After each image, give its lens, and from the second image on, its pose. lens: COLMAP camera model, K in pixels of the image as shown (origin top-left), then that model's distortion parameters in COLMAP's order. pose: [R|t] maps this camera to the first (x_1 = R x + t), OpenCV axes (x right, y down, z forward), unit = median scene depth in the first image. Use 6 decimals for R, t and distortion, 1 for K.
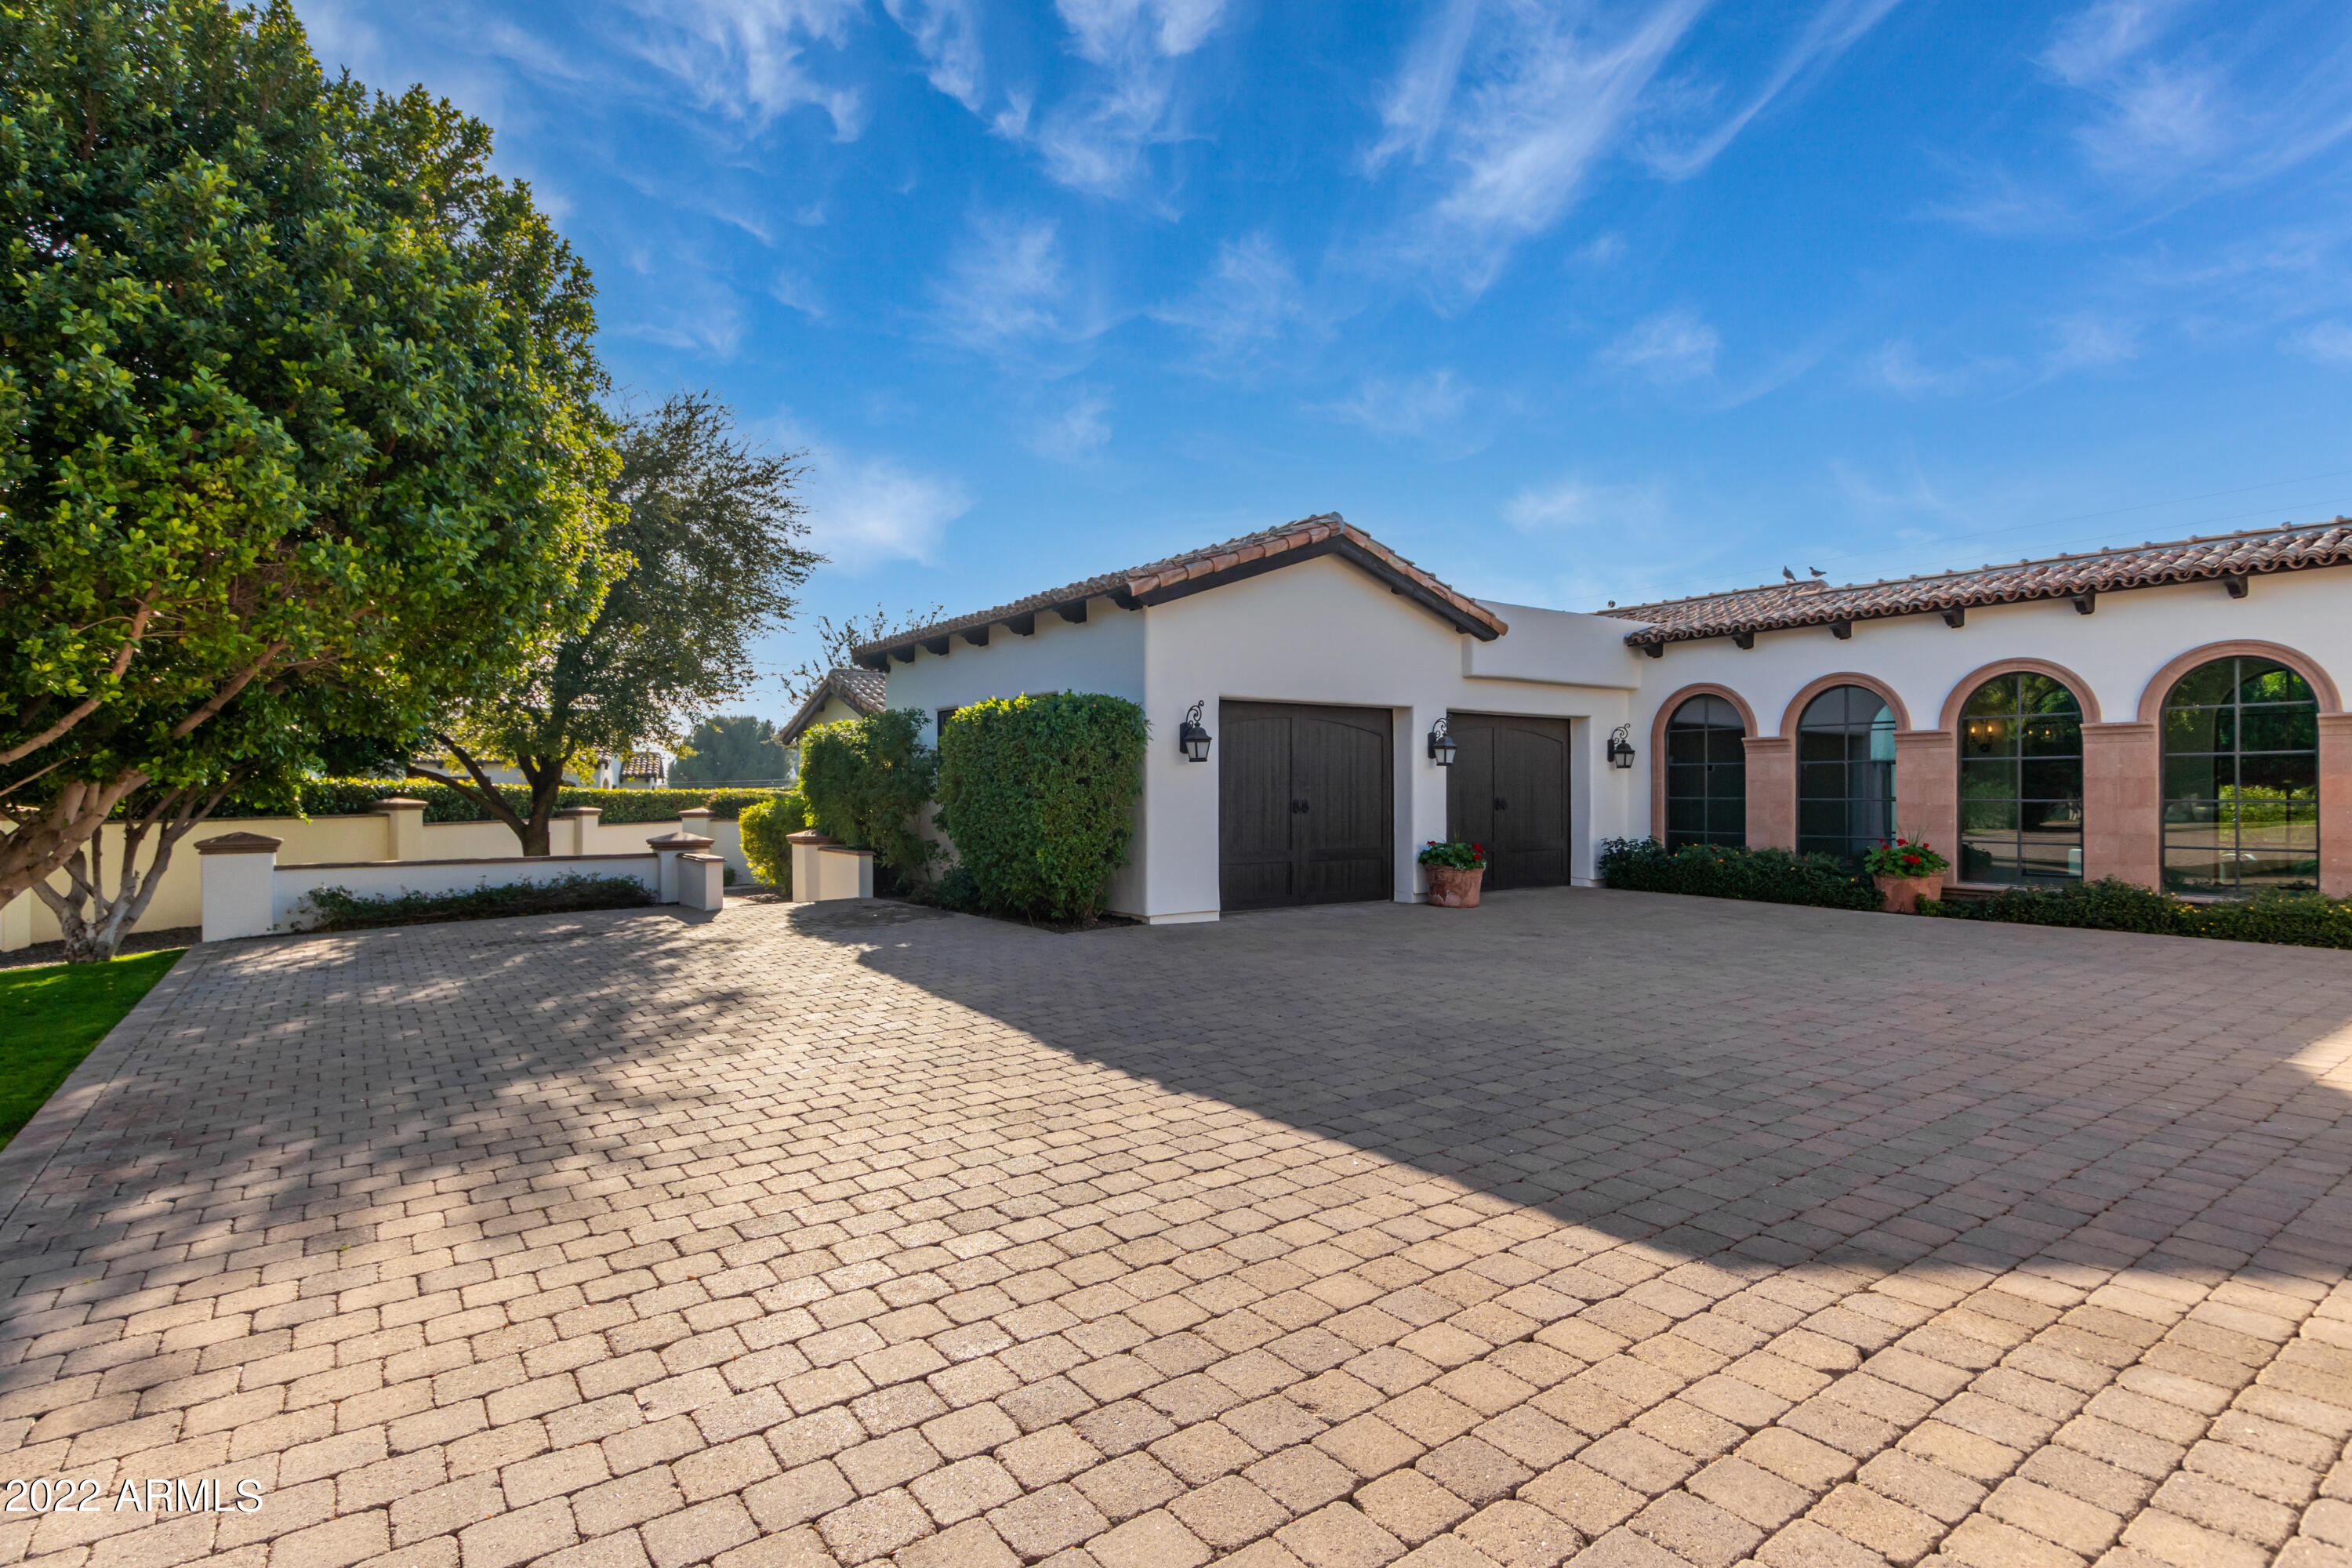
lens RADIAL K [[1137.7, 0, 1167.9], [0, 1137.7, 792.2], [0, 0, 1]] dist [0.028191, -0.013352]
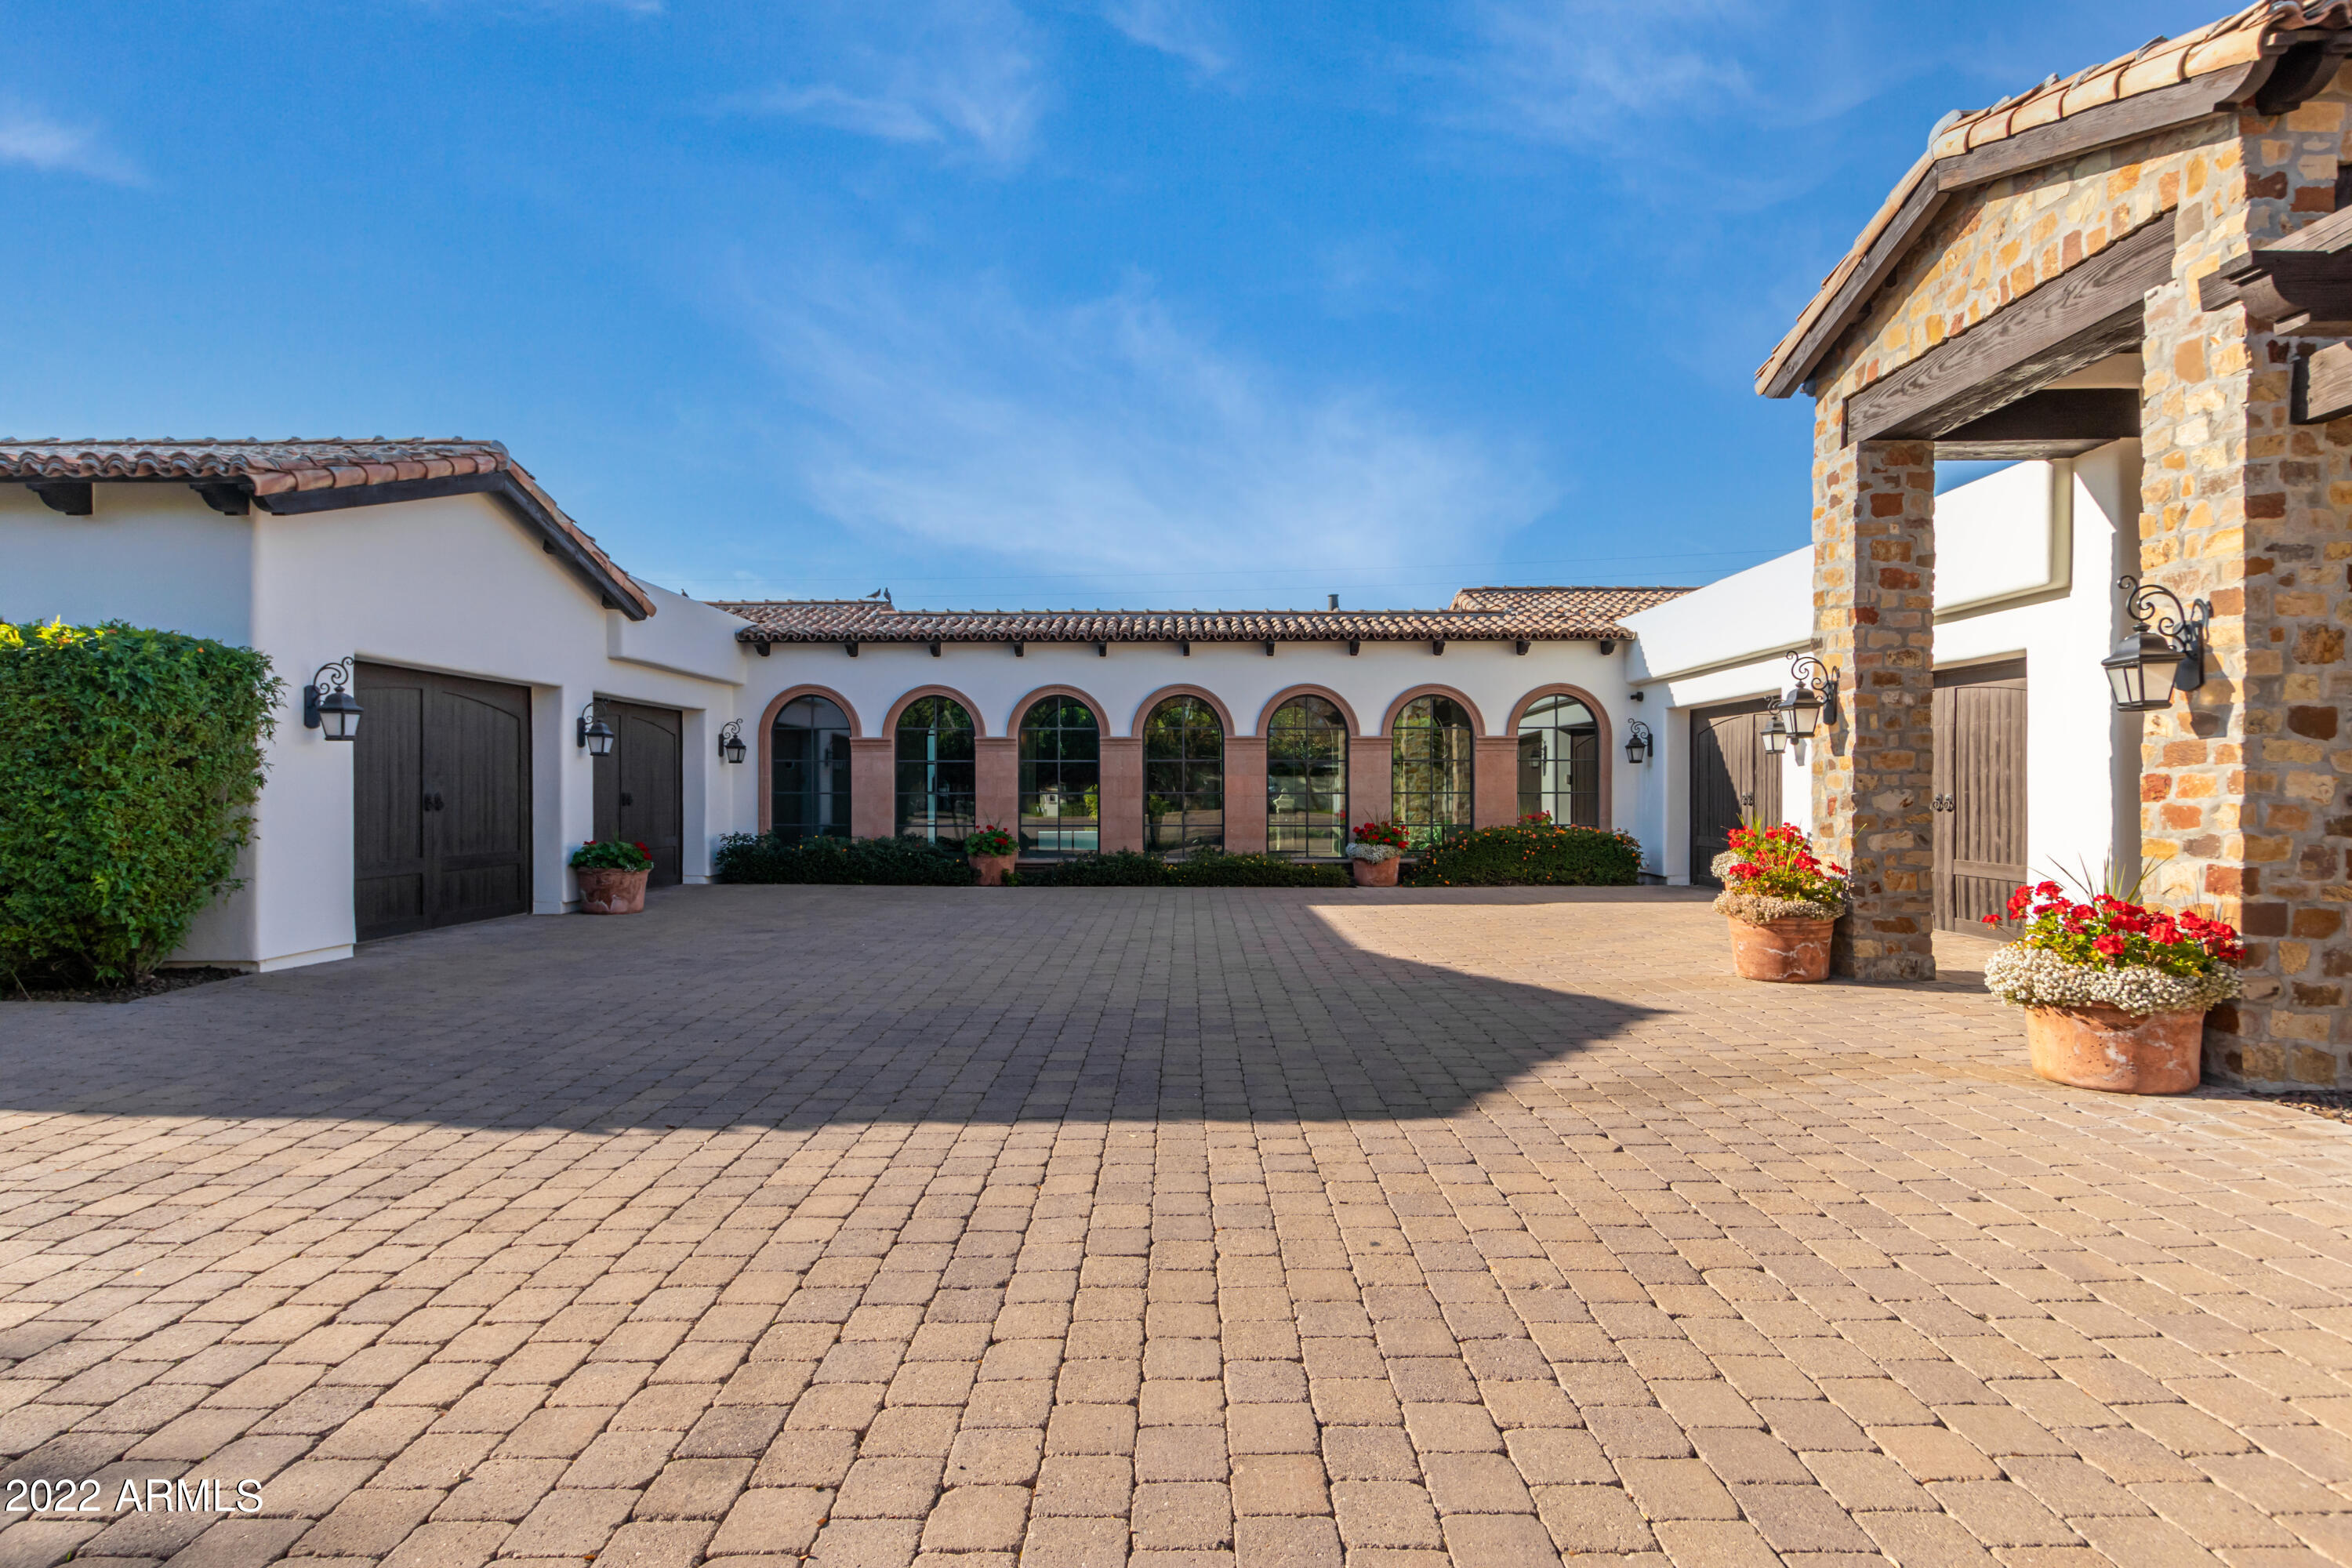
lens RADIAL K [[1137.7, 0, 1167.9], [0, 1137.7, 792.2], [0, 0, 1]] dist [0.028191, -0.013352]
pose [[0.602328, -0.000151, 0.798249, -0.213269], [-0.000206, 1.000000, 0.000345, 0.005138], [-0.798249, -0.000372, 0.602328, 0.119136]]
